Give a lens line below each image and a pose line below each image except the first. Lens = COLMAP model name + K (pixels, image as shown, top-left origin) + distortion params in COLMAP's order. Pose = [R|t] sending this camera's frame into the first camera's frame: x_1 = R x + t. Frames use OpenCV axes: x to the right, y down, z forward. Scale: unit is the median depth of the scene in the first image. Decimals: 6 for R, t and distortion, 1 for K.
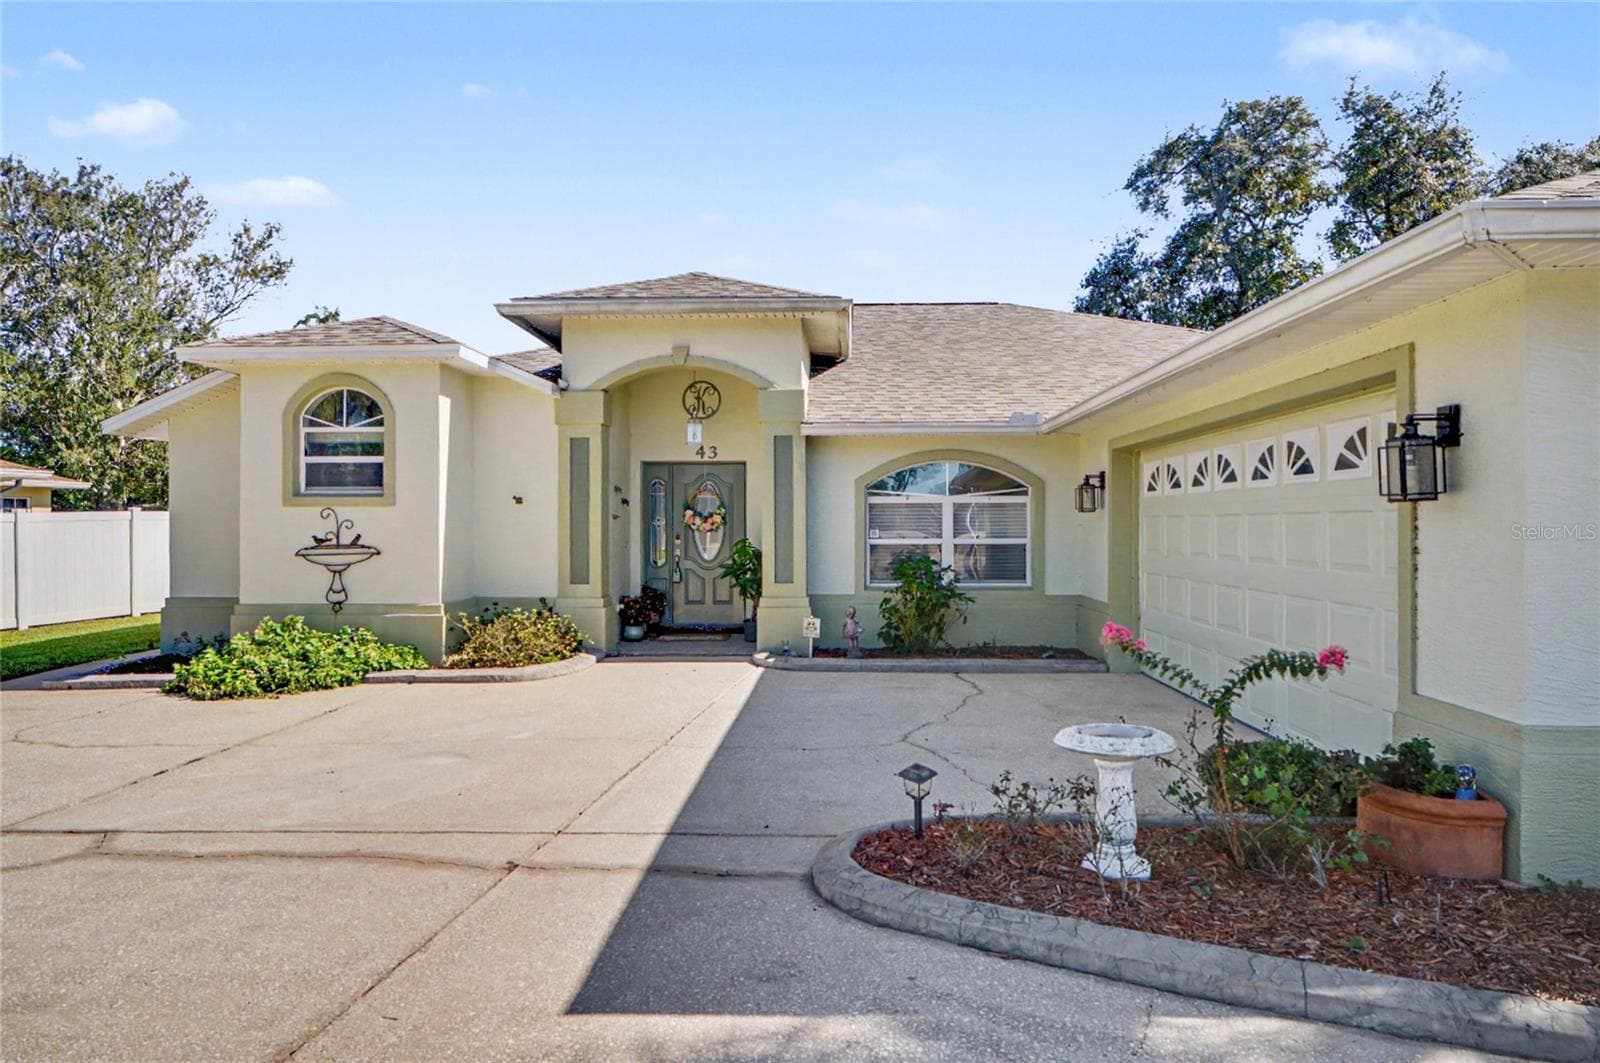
lens RADIAL K [[970.7, 0, 803.5], [0, 970.7, 519.0], [0, 0, 1]] dist [0.001173, 0.002593]
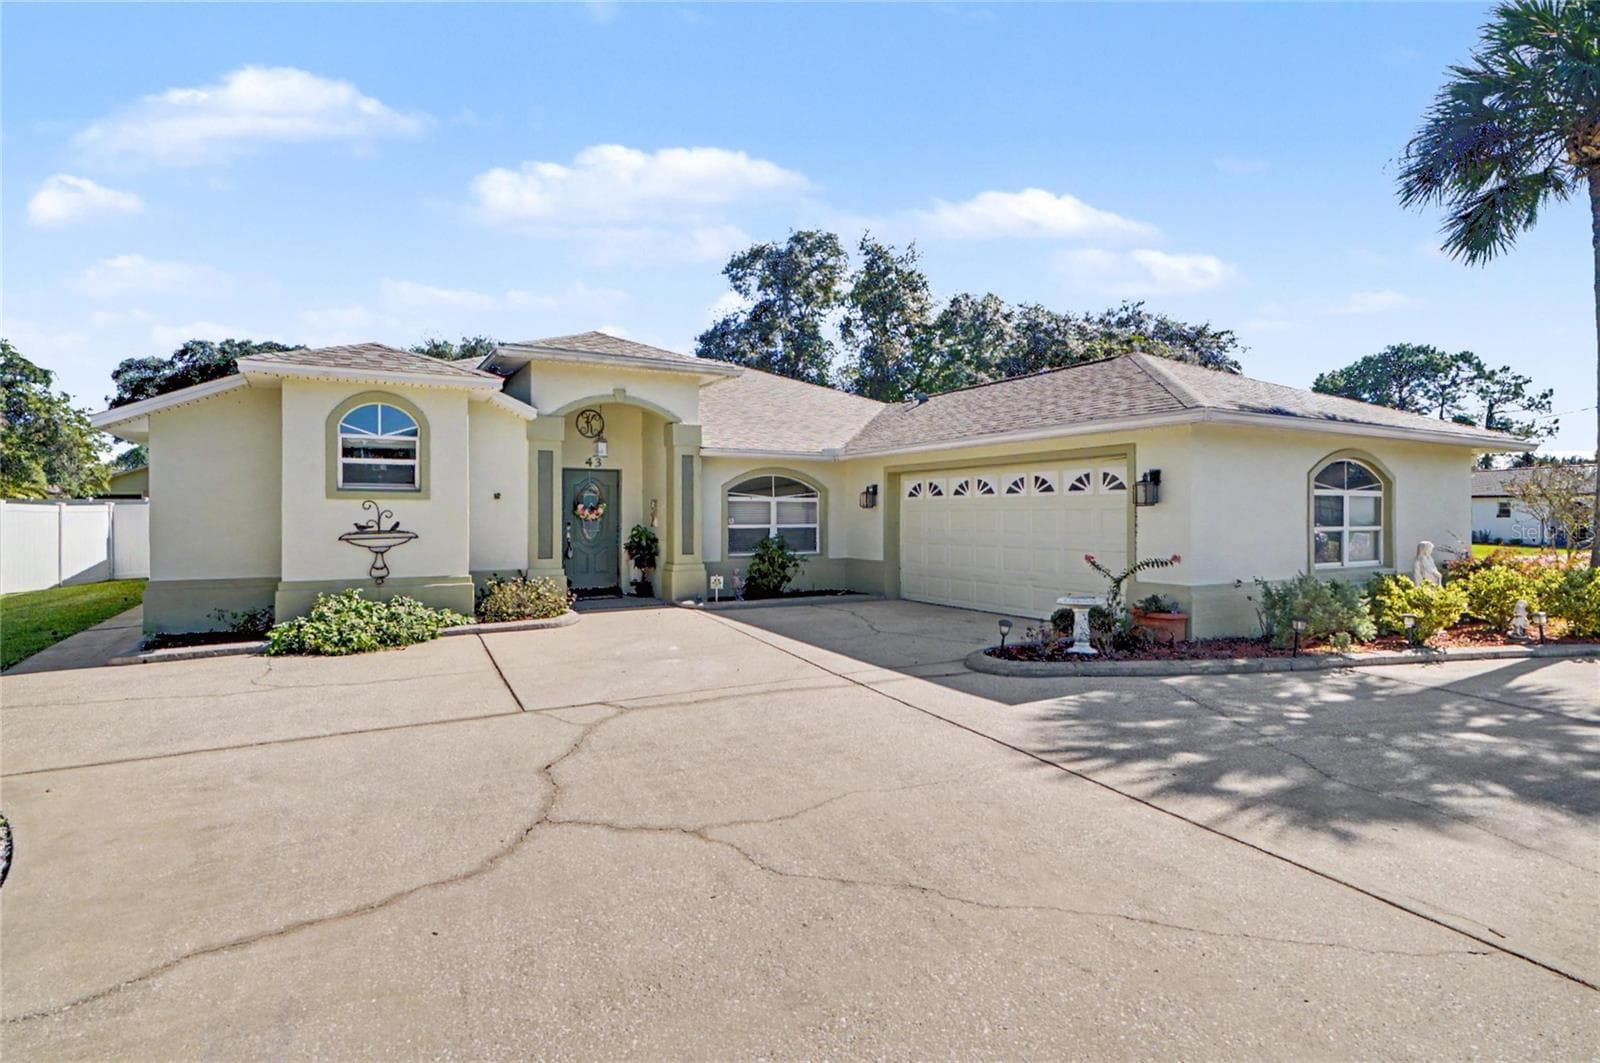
lens RADIAL K [[820.6, 0, 797.9], [0, 820.6, 514.2], [0, 0, 1]] dist [-0.000542, -0.000442]
pose [[0.852044, 0.002710, 0.523463, -0.528230], [-0.004025, 0.999991, 0.001375, 0.002020], [-0.523454, -0.003279, 0.852047, -0.155052]]
